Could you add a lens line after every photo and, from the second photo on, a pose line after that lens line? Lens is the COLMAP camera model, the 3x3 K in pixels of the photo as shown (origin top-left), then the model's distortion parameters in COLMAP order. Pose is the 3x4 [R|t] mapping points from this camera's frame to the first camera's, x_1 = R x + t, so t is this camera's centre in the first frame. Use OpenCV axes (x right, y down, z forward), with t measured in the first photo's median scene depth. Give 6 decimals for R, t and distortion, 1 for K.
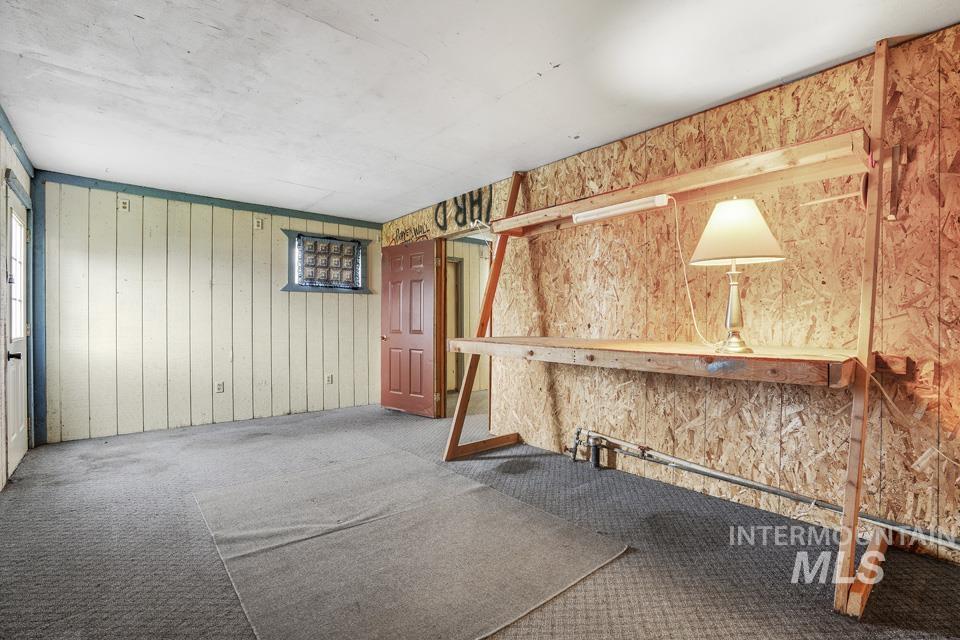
lens RADIAL K [[443.6, 0, 483.6], [0, 443.6, 325.3], [0, 0, 1]] dist [-0.074612, 0.029693]
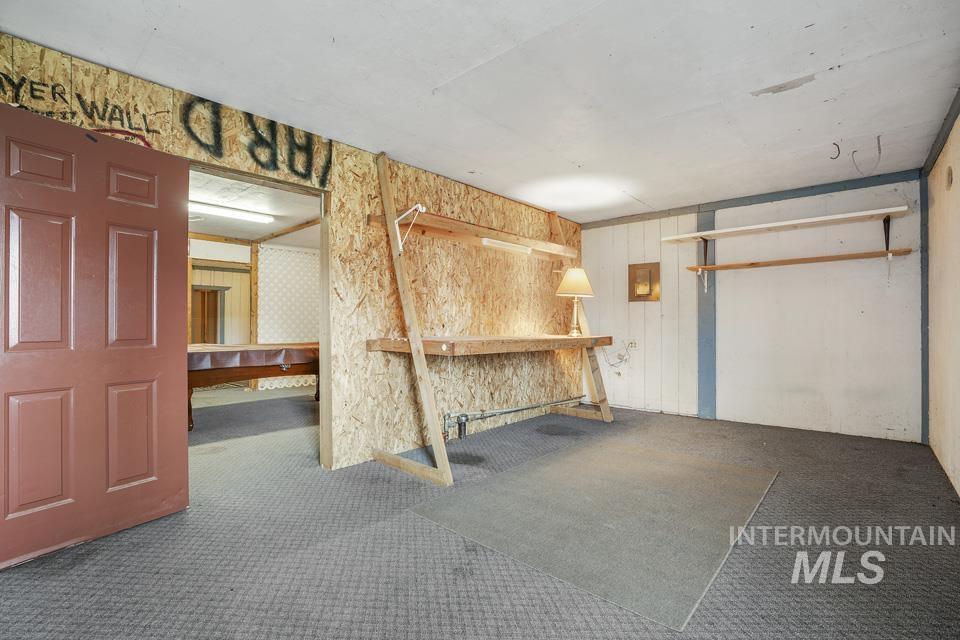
lens RADIAL K [[443.6, 0, 483.6], [0, 443.6, 325.3], [0, 0, 1]] dist [-0.074612, 0.029693]
pose [[-0.133397, -0.002550, 0.991059, -0.907960], [0.004587, 0.999984, 0.003191, -0.003185], [-0.991052, 0.004972, -0.133383, 1.007067]]
